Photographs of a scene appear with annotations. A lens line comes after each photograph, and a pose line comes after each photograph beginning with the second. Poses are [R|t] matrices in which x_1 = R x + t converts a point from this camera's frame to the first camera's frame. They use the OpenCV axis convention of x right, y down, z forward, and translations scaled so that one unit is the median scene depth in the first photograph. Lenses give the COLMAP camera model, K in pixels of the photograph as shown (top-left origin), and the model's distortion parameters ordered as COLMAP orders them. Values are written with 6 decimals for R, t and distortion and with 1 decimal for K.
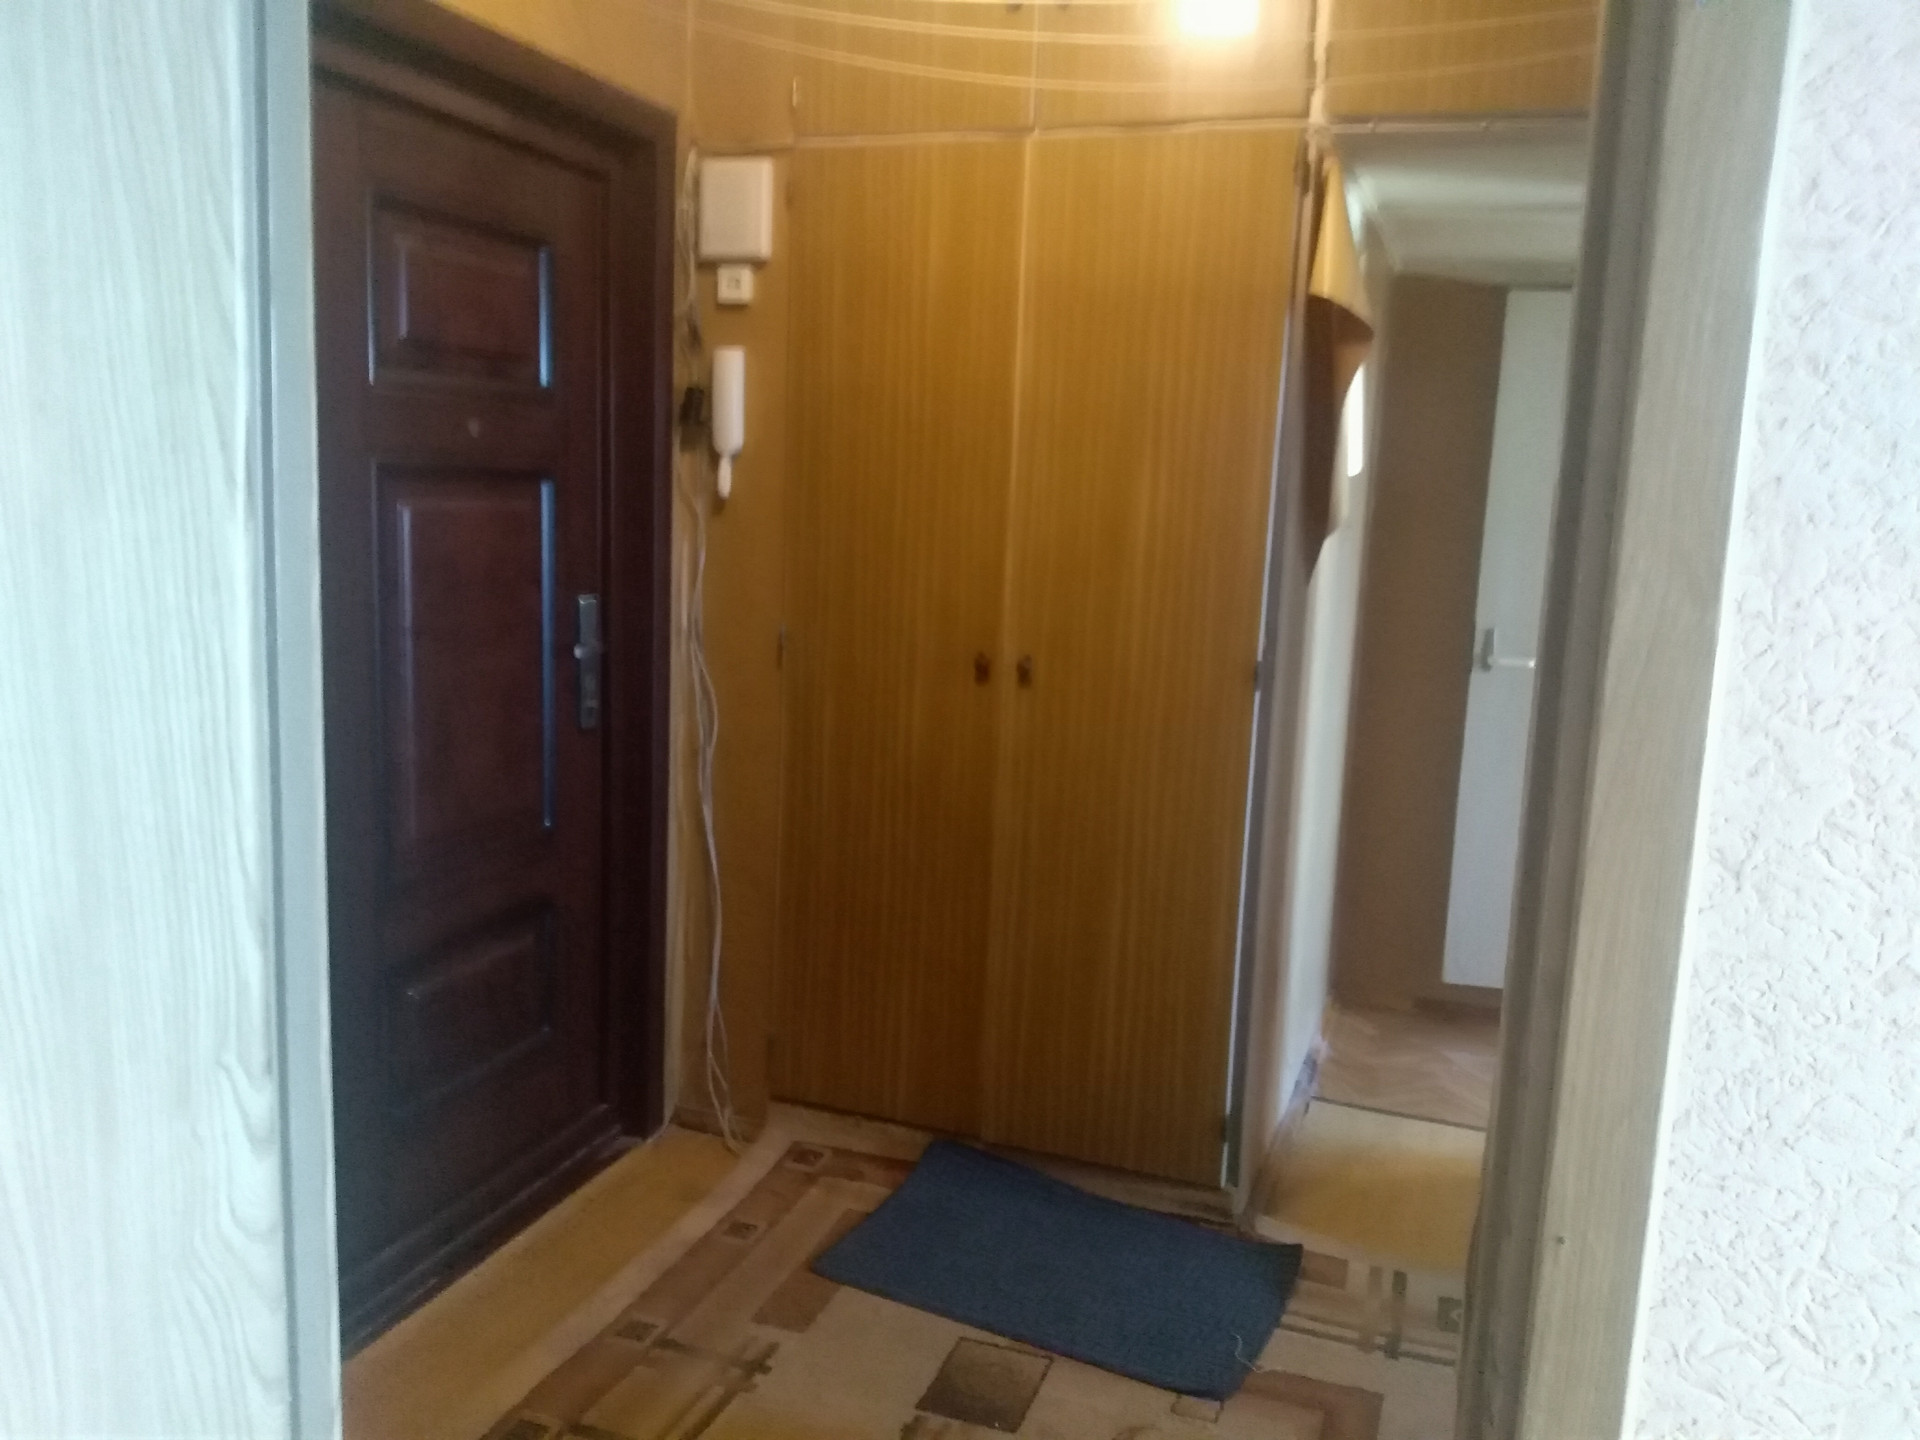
lens RADIAL K [[1489.5, 0, 960.0], [0, 1489.5, 720.0], [0, 0, 1]] dist [0.079663, -0.131555]
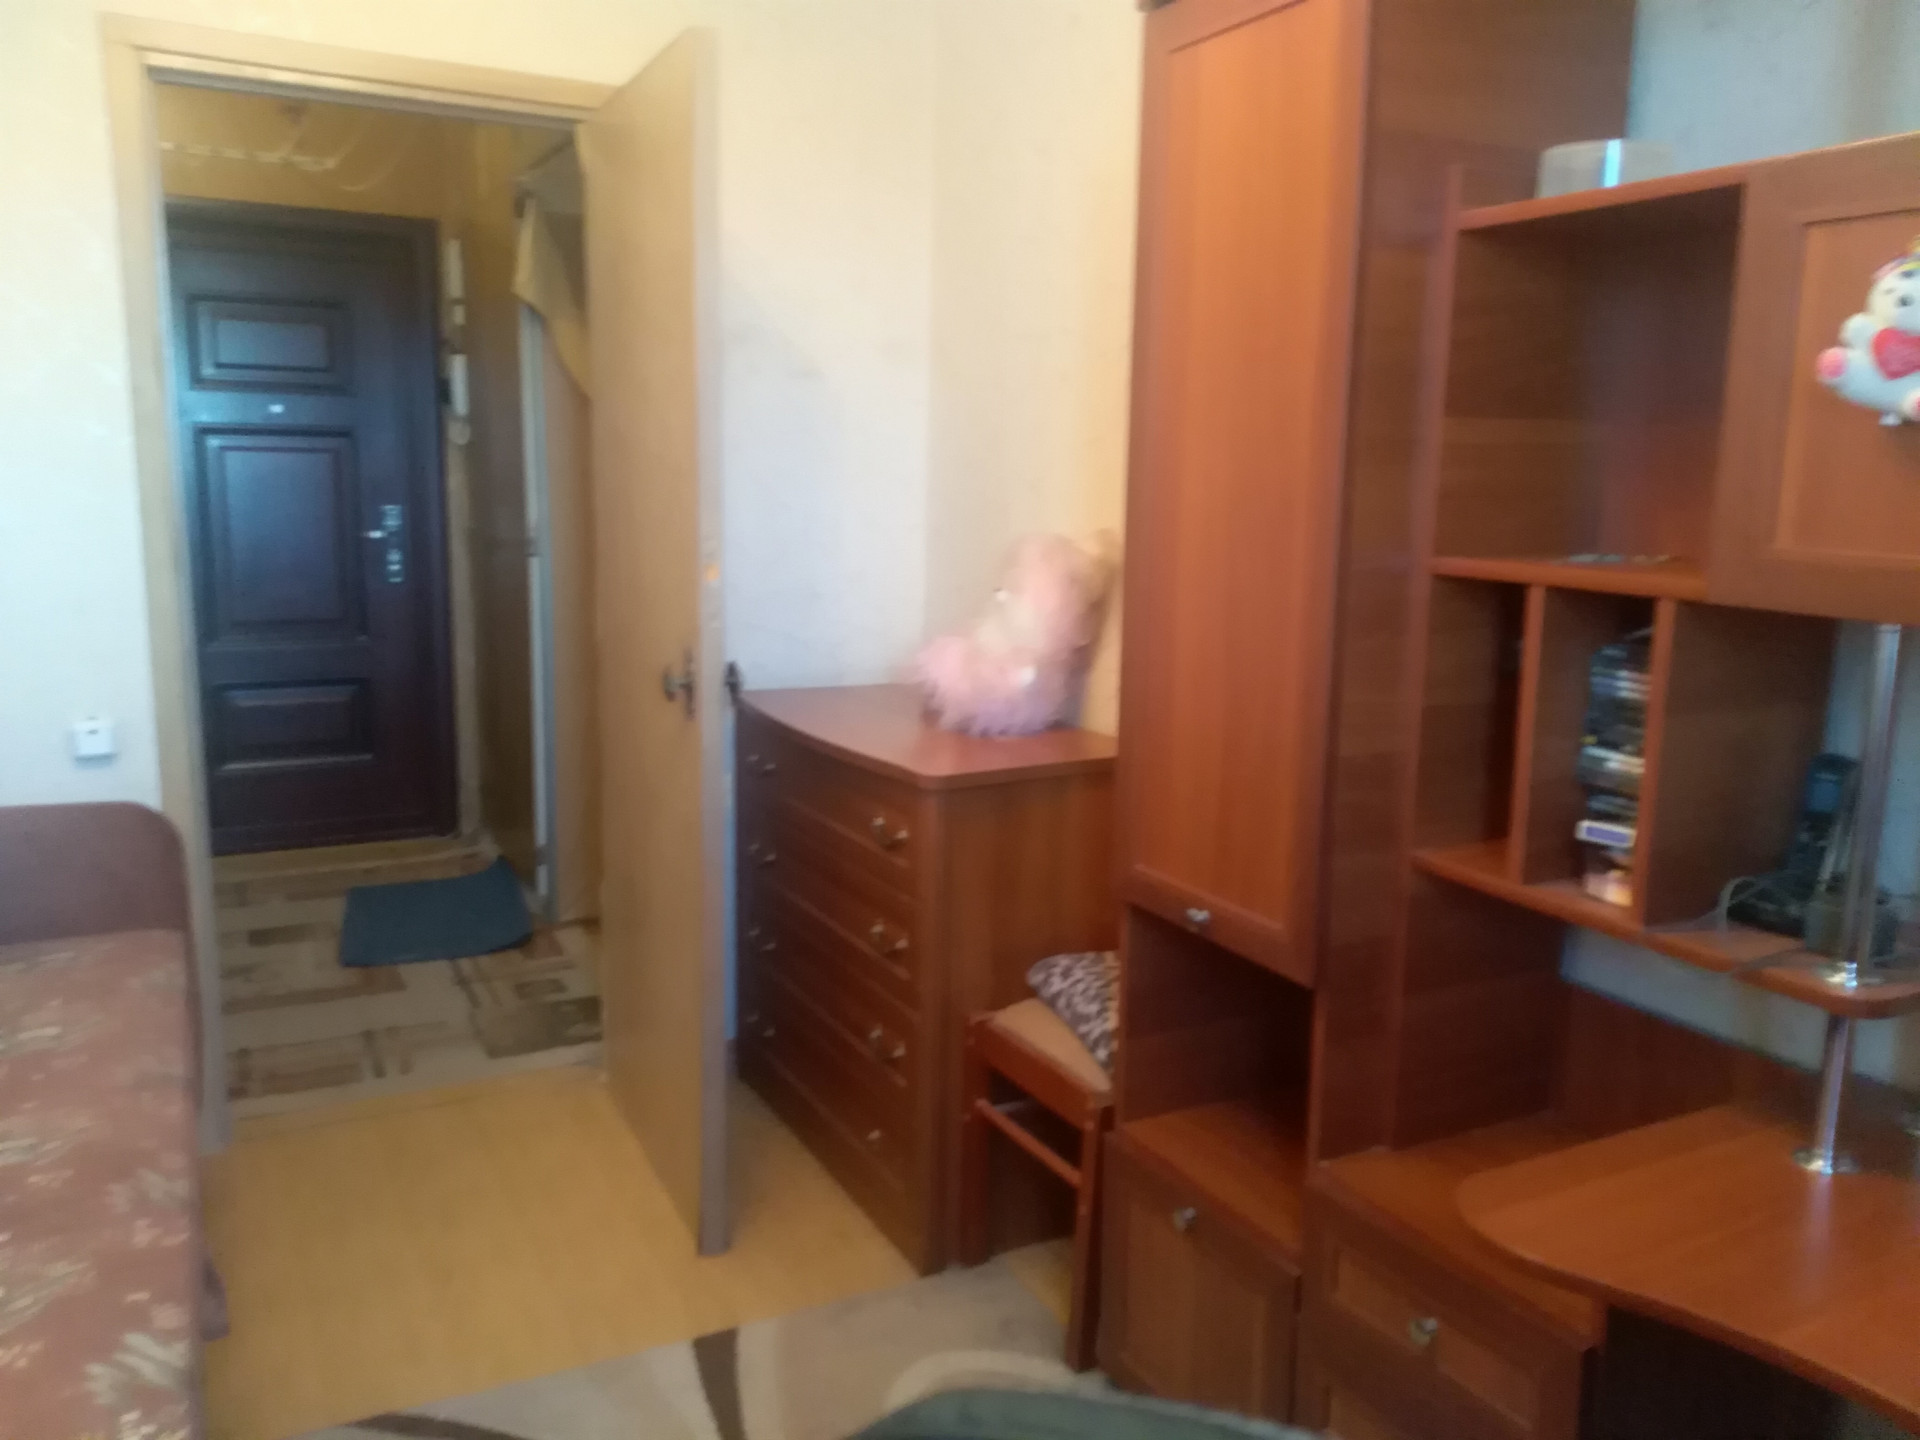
lens RADIAL K [[1489.5, 0, 960.0], [0, 1489.5, 720.0], [0, 0, 1]] dist [0.079663, -0.131555]
pose [[0.735792, 0.090370, -0.671151, 1.621384], [-0.097894, 0.994840, 0.026632, 0.060878], [0.670094, 0.046106, 0.740843, 0.186324]]
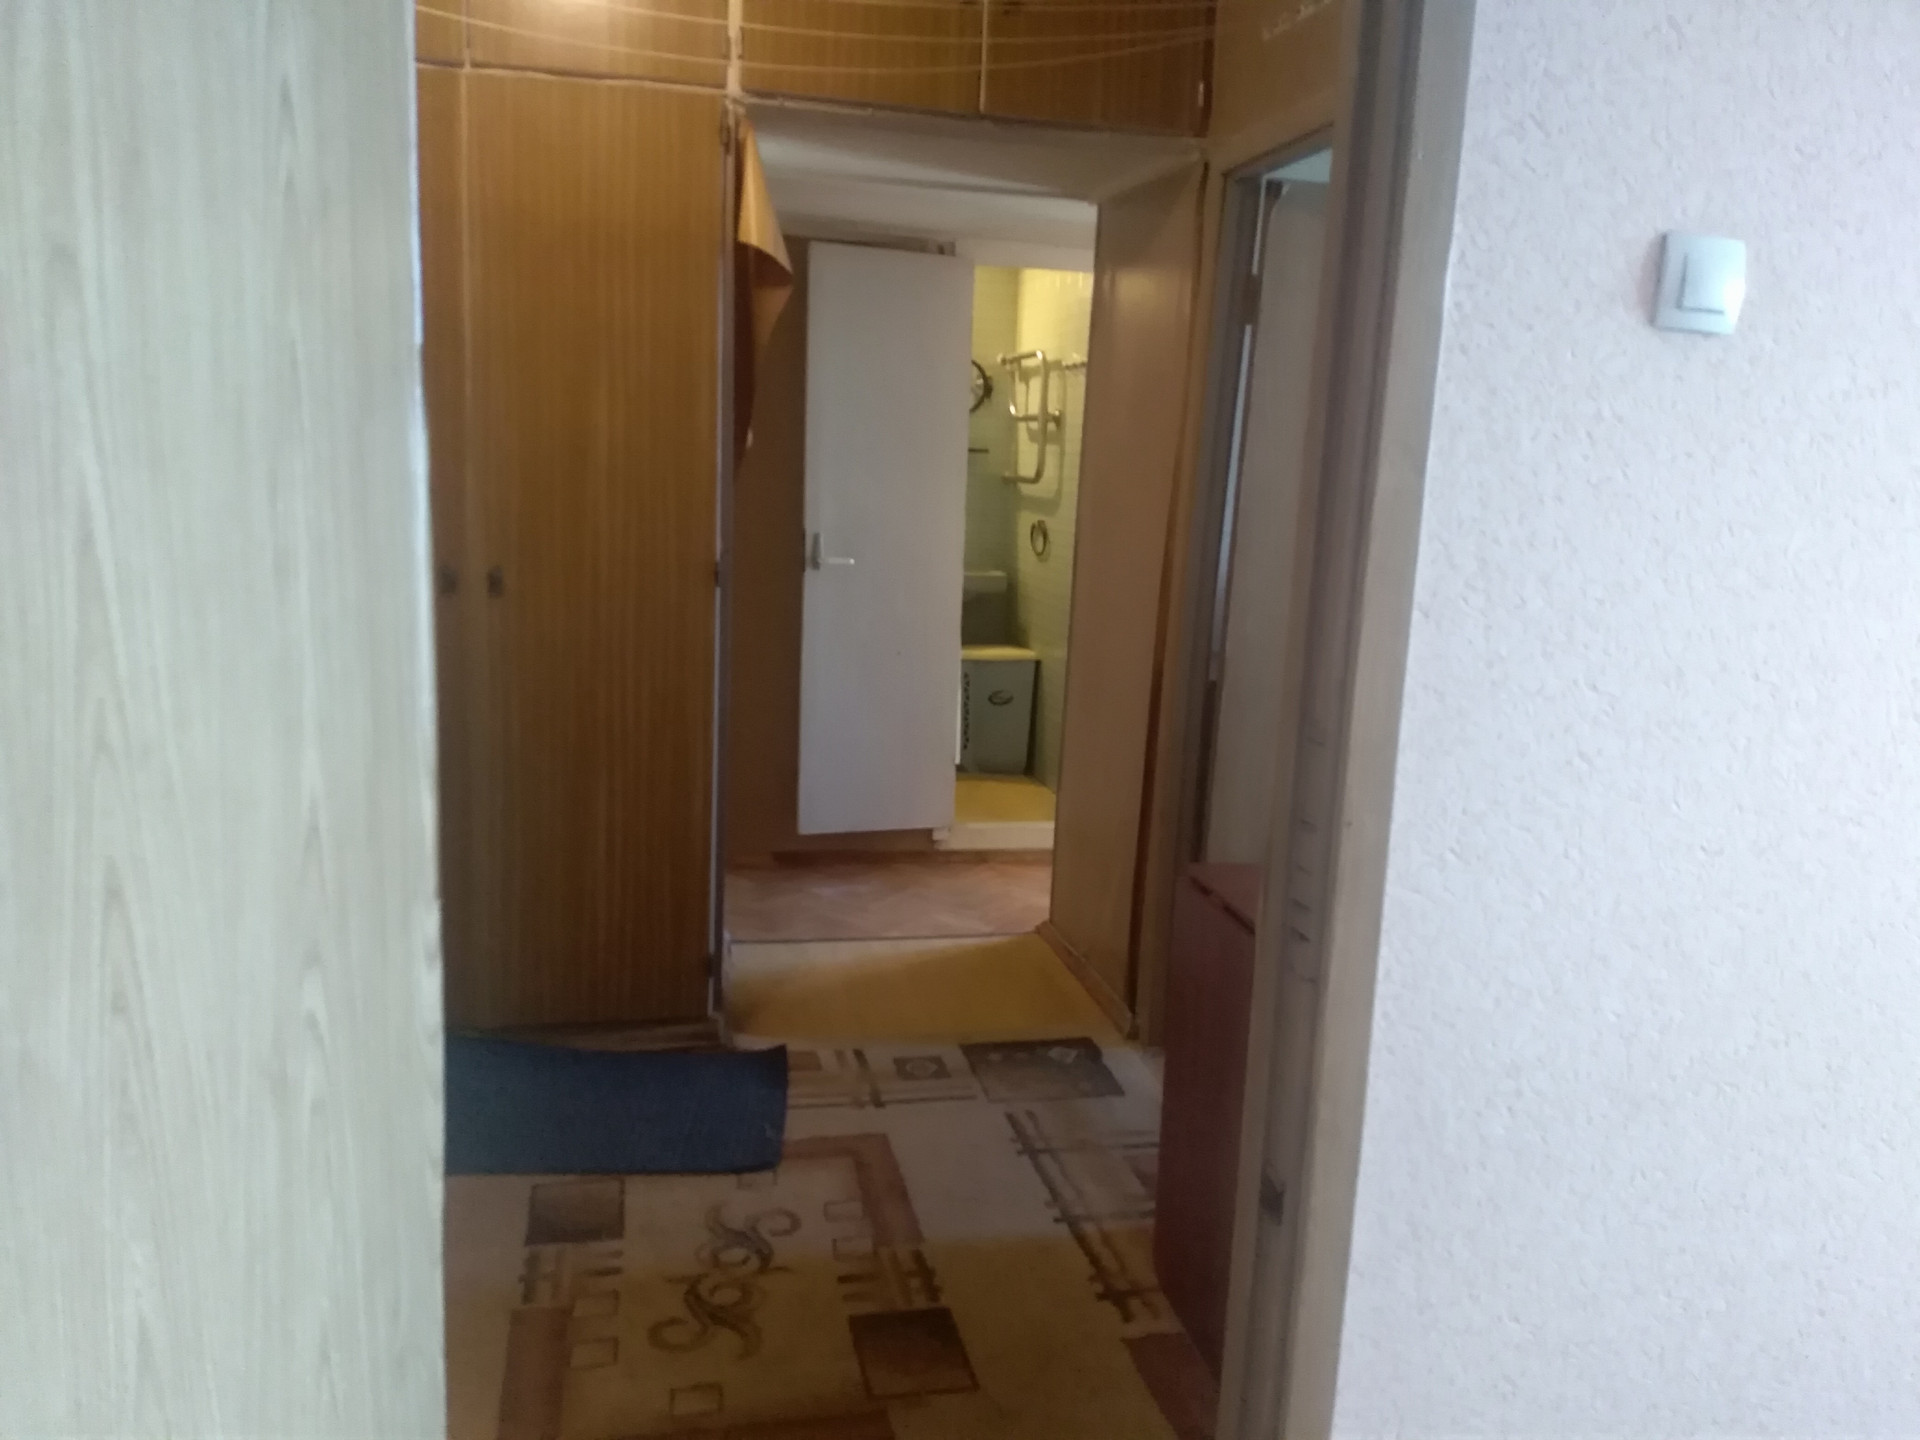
lens RADIAL K [[1470.8, 0, 960.0], [0, 1470.8, 720.0], [0, 0, 1]] dist [0.152171, -0.425922]
pose [[0.843382, -0.098581, 0.528194, -0.272710], [0.071430, 0.994871, 0.071626, 0.015572], [-0.532545, -0.022679, 0.846098, -0.079345]]
